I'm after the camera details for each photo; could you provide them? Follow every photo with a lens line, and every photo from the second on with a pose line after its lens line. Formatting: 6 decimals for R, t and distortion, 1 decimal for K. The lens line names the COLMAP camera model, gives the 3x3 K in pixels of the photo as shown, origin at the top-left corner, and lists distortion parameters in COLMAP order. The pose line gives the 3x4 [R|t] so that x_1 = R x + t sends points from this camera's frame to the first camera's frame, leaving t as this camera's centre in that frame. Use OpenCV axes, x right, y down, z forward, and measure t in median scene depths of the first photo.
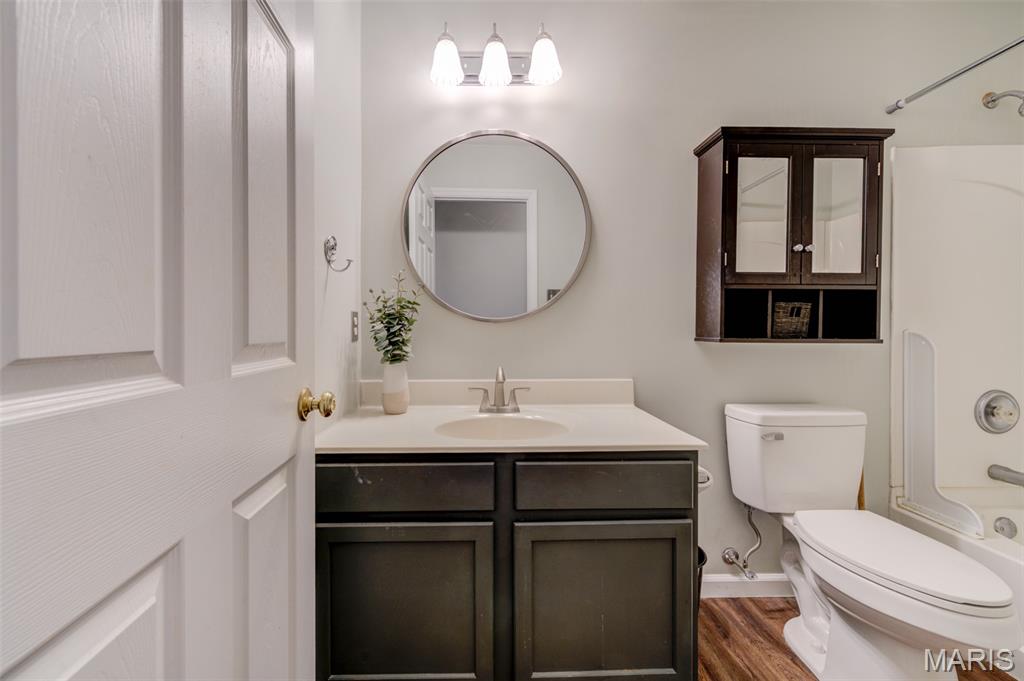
lens RADIAL K [[401.2, 0, 490.0], [0, 401.2, 328.8], [0, 0, 1]] dist [0.001194, -0.001744]
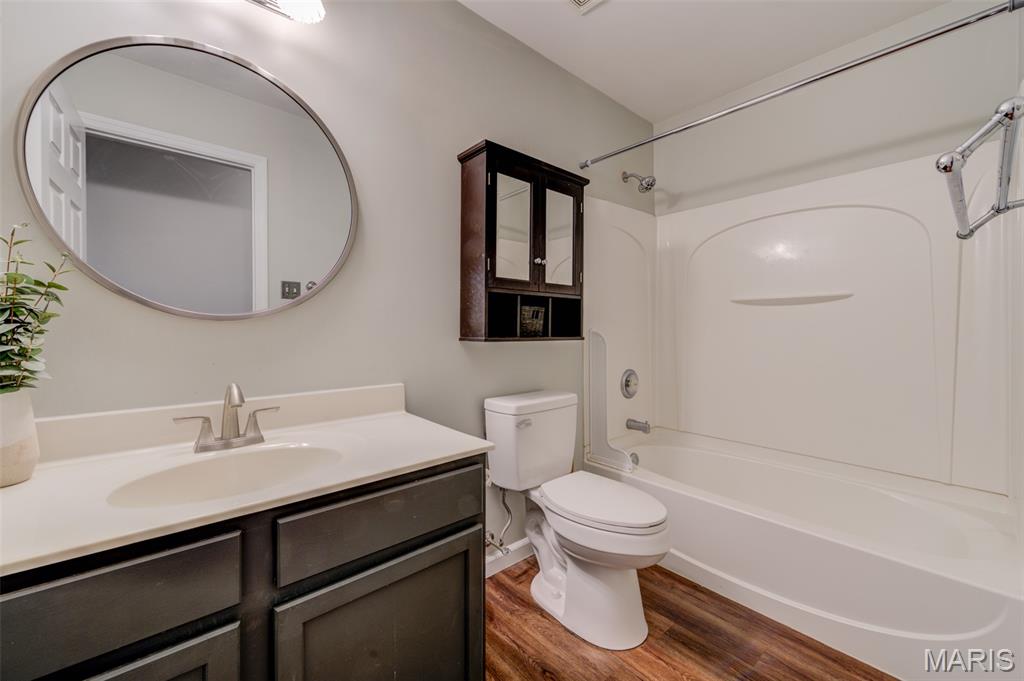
lens RADIAL K [[401.2, 0, 511.9], [0, 401.2, 326.0], [0, 0, 1]] dist [0.001194, -0.001744]
pose [[0.767910, 0.003425, 0.640548, -0.049234], [0.000960, 0.999978, -0.006497, -0.000882], [-0.640557, 0.005604, 0.767891, 0.136155]]
